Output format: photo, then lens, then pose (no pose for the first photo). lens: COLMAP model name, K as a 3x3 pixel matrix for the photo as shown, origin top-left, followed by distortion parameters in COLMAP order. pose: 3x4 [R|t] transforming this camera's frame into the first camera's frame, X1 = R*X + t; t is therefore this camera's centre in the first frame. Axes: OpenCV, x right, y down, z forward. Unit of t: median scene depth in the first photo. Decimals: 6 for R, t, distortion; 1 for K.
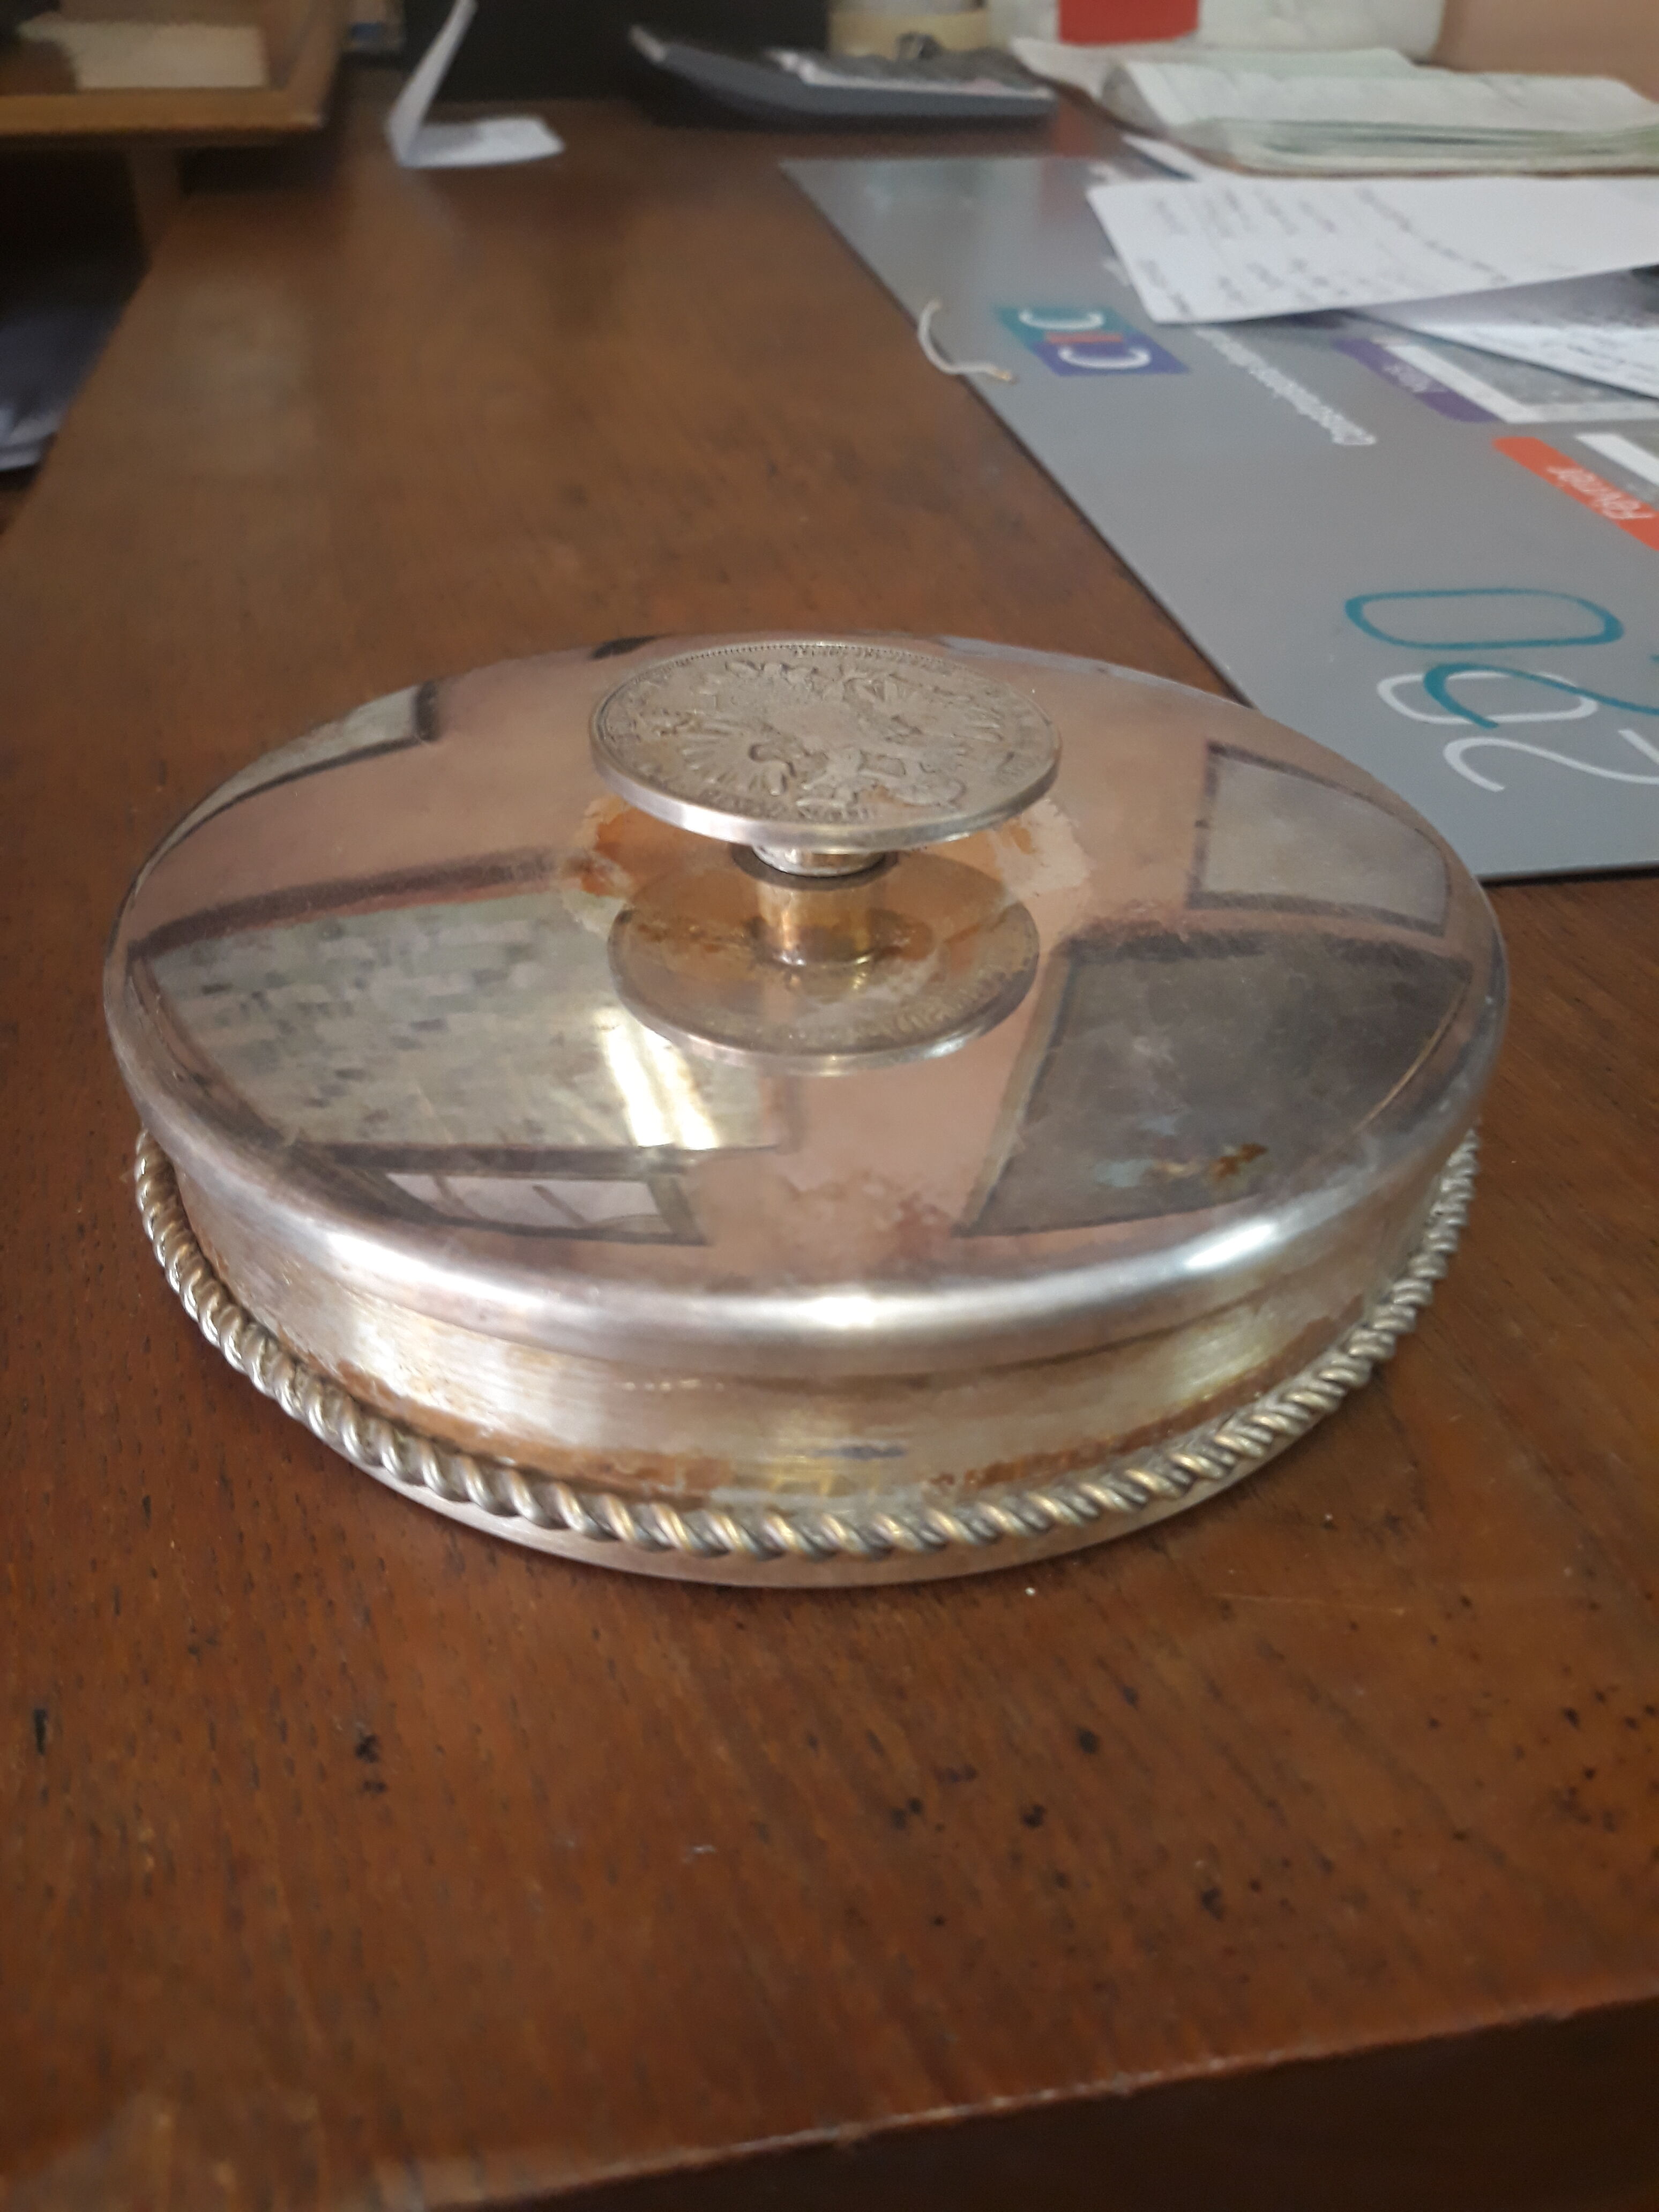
lens RADIAL K [[1724.9, 0, 822.6], [0, 1724.9, 1108.0], [0, 0, 1]] dist [-0.034827, 0.002360]
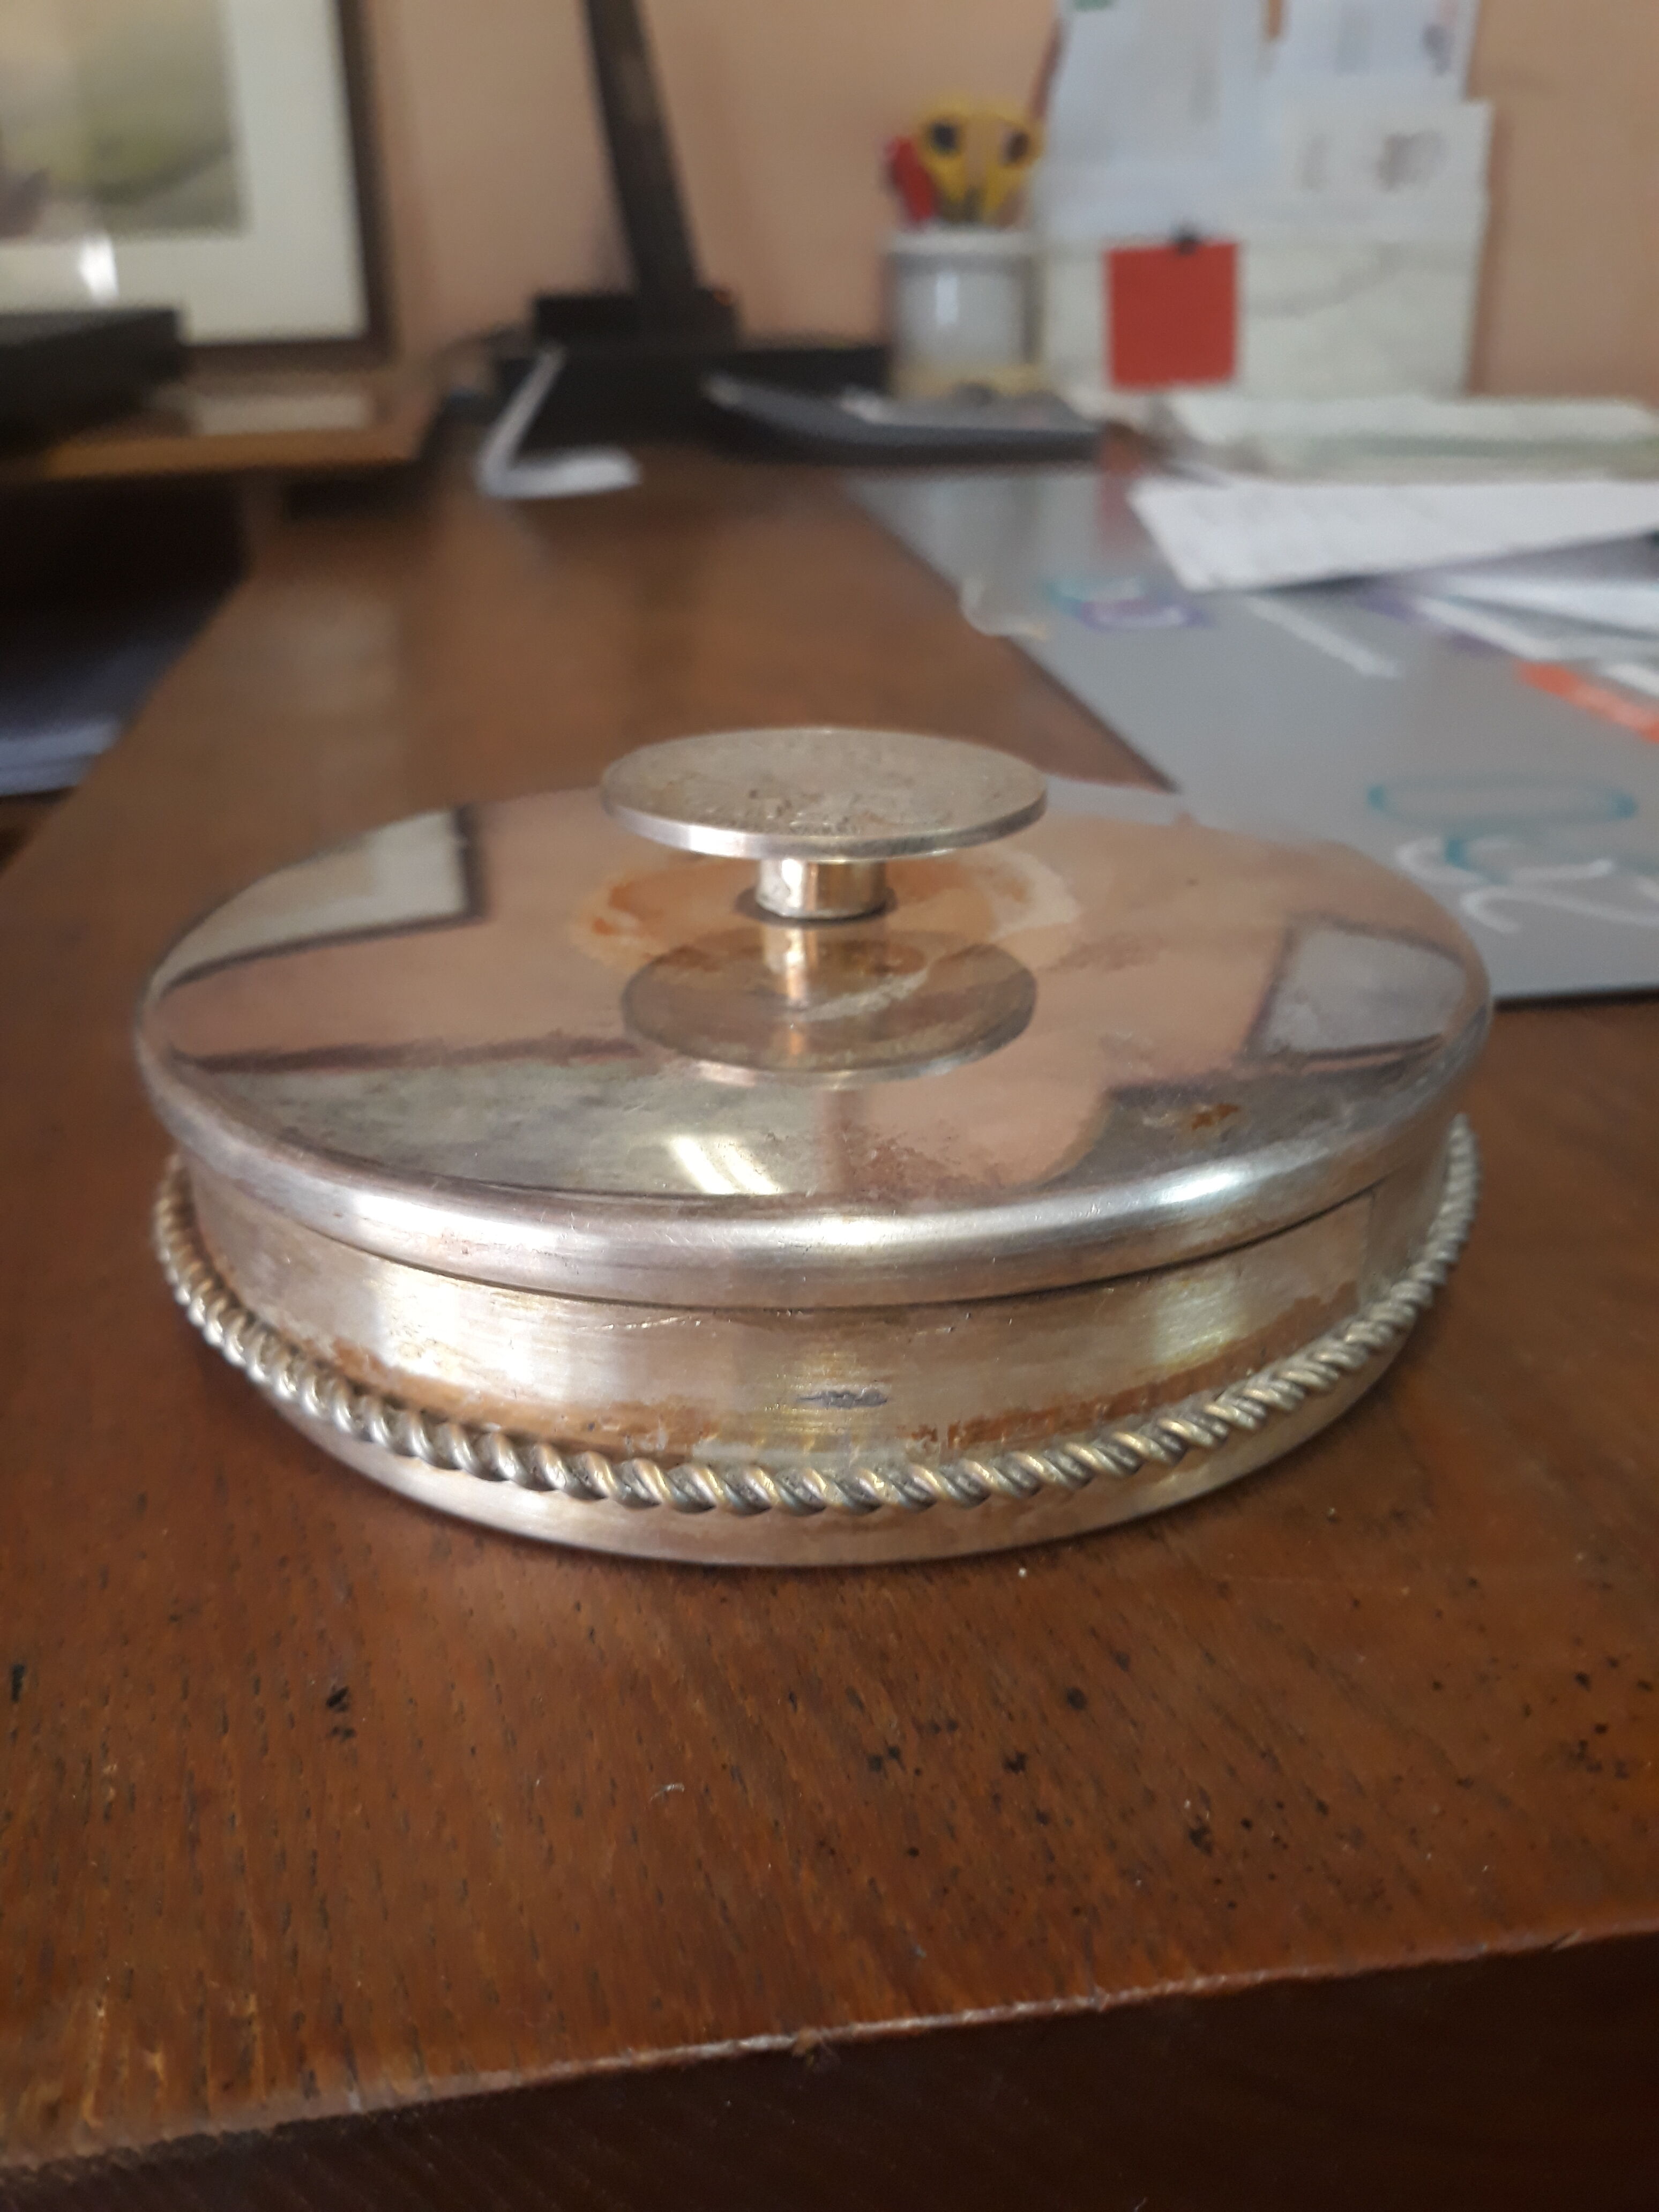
lens RADIAL K [[1753.0, 0, 832.1], [0, 1753.0, 1105.0], [0, 0, 1]] dist [-0.050063, -0.003965]
pose [[0.999304, -0.009414, -0.036087, 0.053685], [0.003002, 0.984779, -0.173785, 0.201703], [0.037174, 0.173556, 0.984122, -0.028075]]
